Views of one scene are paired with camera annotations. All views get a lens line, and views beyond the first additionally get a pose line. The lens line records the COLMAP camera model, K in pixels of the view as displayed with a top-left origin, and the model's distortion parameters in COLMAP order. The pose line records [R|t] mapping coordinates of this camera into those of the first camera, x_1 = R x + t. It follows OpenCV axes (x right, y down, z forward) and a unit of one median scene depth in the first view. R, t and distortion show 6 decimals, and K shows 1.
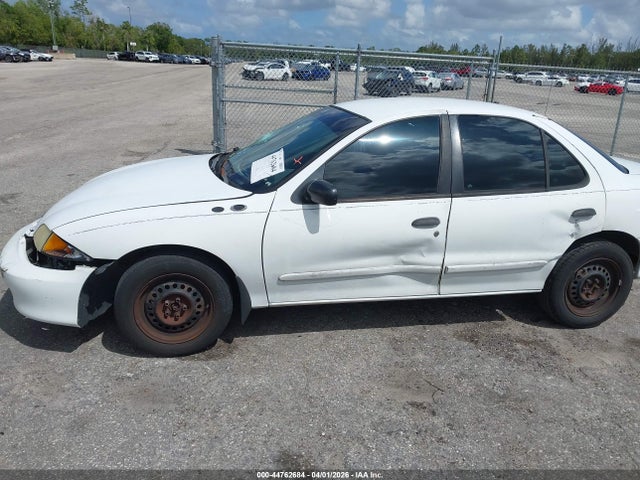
lens RADIAL K [[505.4, 0, 317.7], [0, 505.4, 239.2], [0, 0, 1]] dist [0.010384, -0.010251]
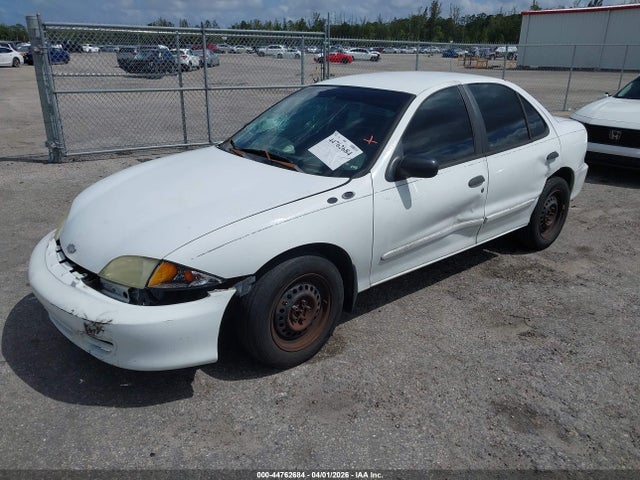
lens RADIAL K [[505.4, 0, 317.7], [0, 505.4, 239.2], [0, 0, 1]] dist [0.010384, -0.010251]
pose [[0.880944, -0.202457, 0.427725, -0.571515], [0.185017, 0.979270, 0.082460, -0.061829], [-0.435552, 0.006493, 0.900140, 0.127649]]
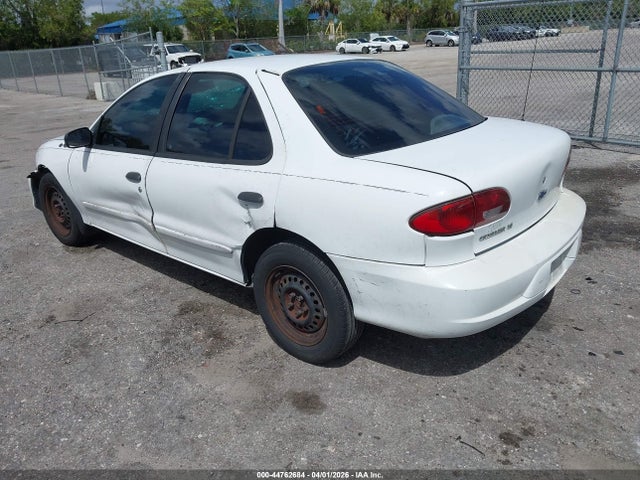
lens RADIAL K [[505.4, 0, 317.7], [0, 505.4, 239.2], [0, 0, 1]] dist [0.010384, -0.010251]
pose [[0.593101, 0.222512, -0.773769, 1.210607], [-0.187774, 0.972778, 0.135810, -0.114769], [0.782925, 0.064745, 0.618738, 0.615040]]
